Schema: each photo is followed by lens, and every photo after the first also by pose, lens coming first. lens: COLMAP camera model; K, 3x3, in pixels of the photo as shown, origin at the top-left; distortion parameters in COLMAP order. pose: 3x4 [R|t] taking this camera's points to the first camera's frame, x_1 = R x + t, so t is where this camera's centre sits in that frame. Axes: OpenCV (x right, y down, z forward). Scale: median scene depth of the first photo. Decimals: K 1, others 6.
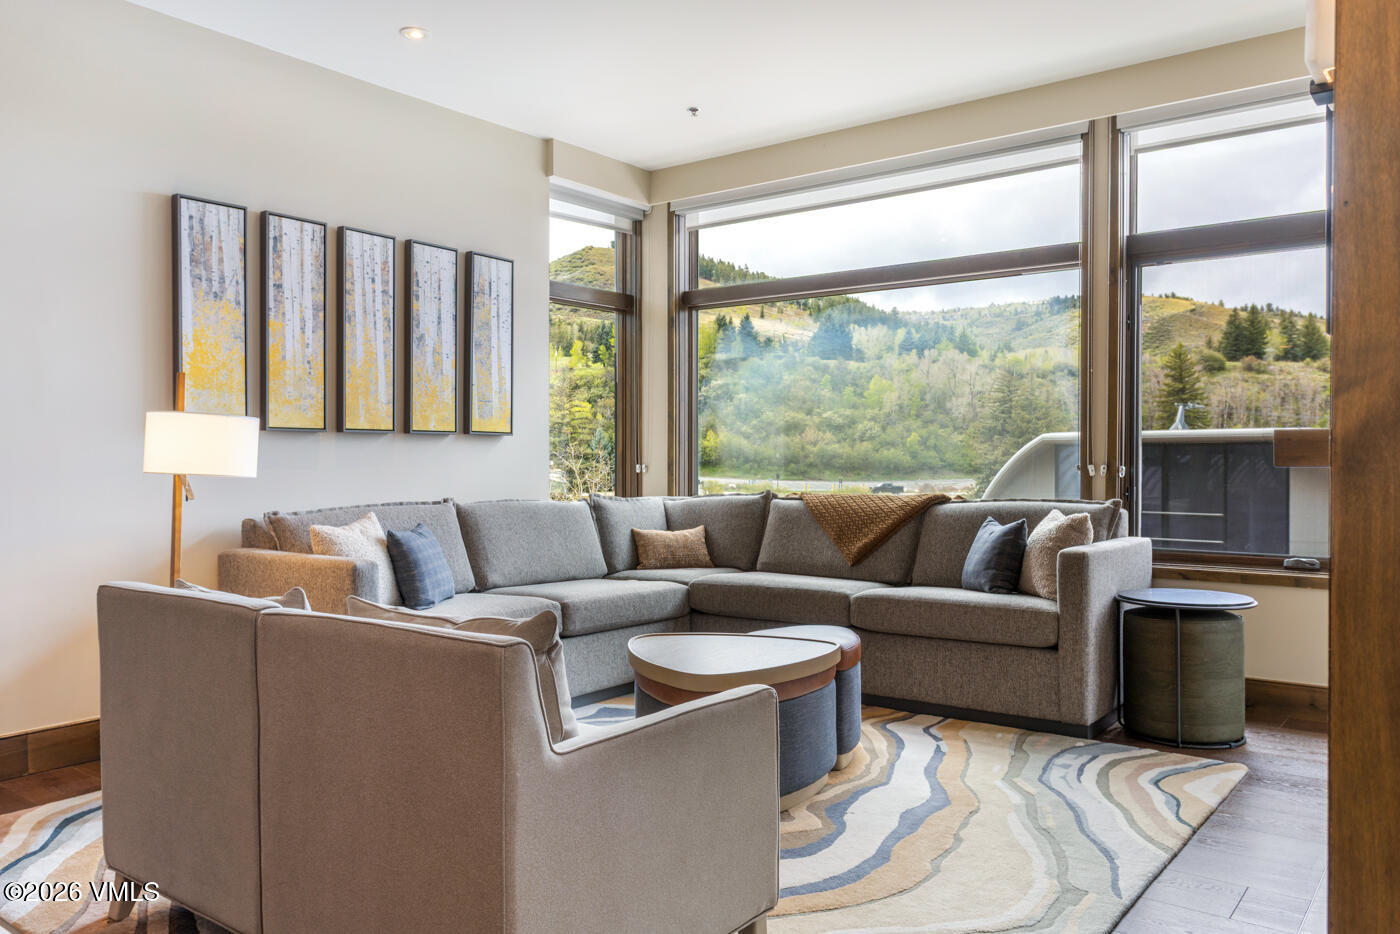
lens RADIAL K [[1042.0, 0, 664.4], [0, 1042.0, 466.3], [0, 0, 1]] dist [0.002215, -0.001145]
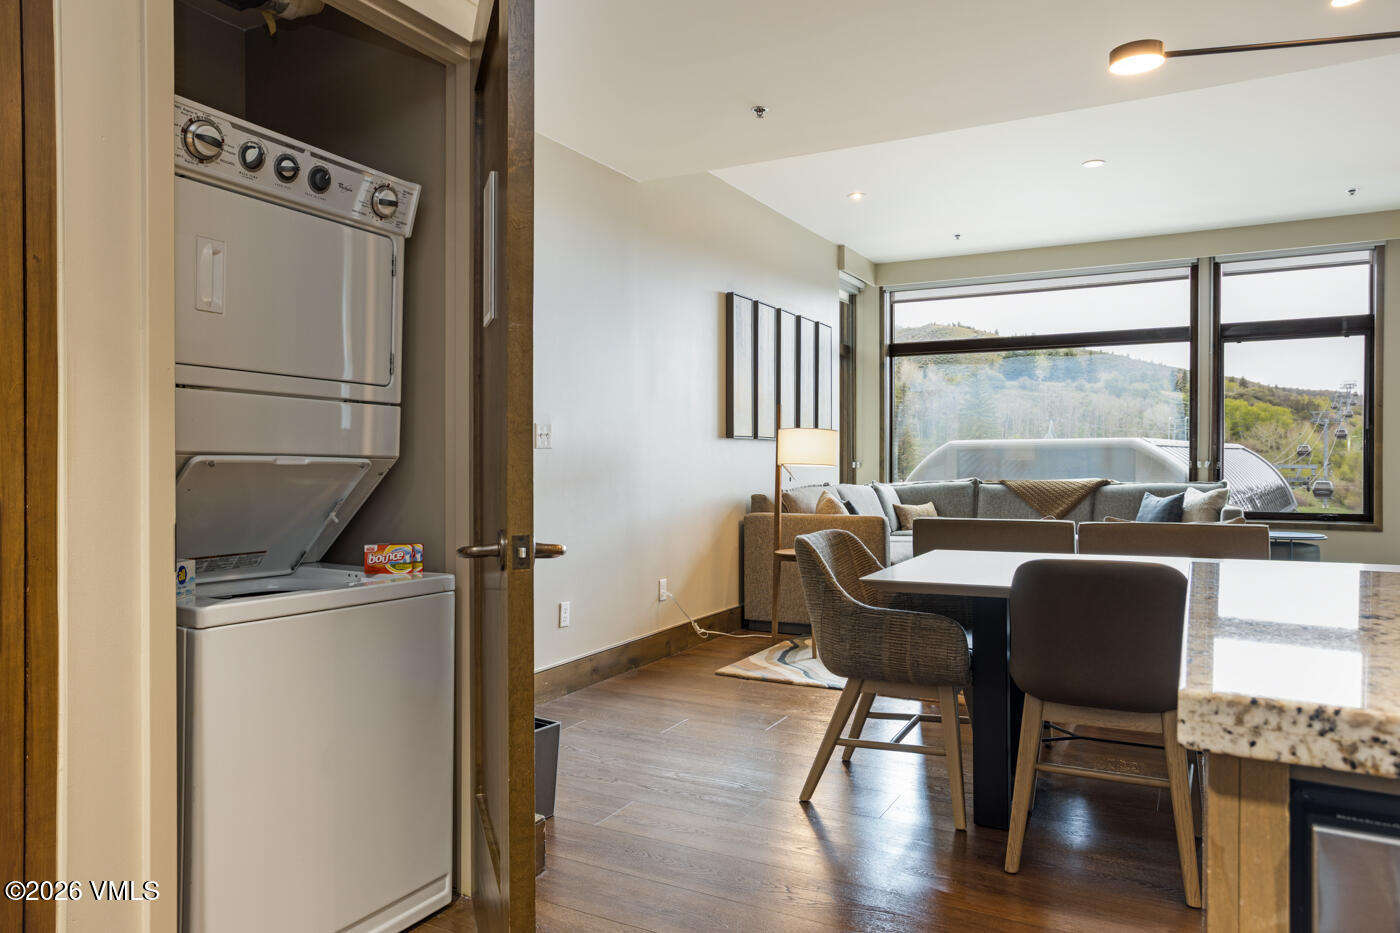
lens RADIAL K [[941.3, 0, 698.9], [0, 941.3, 454.4], [0, 0, 1]] dist [-0.000197, 0.005081]
pose [[0.983688, 0.003204, 0.179853, -0.484639], [-0.000573, 0.999892, -0.014677, 0.007147], [-0.179881, 0.014335, 0.983584, -0.259069]]
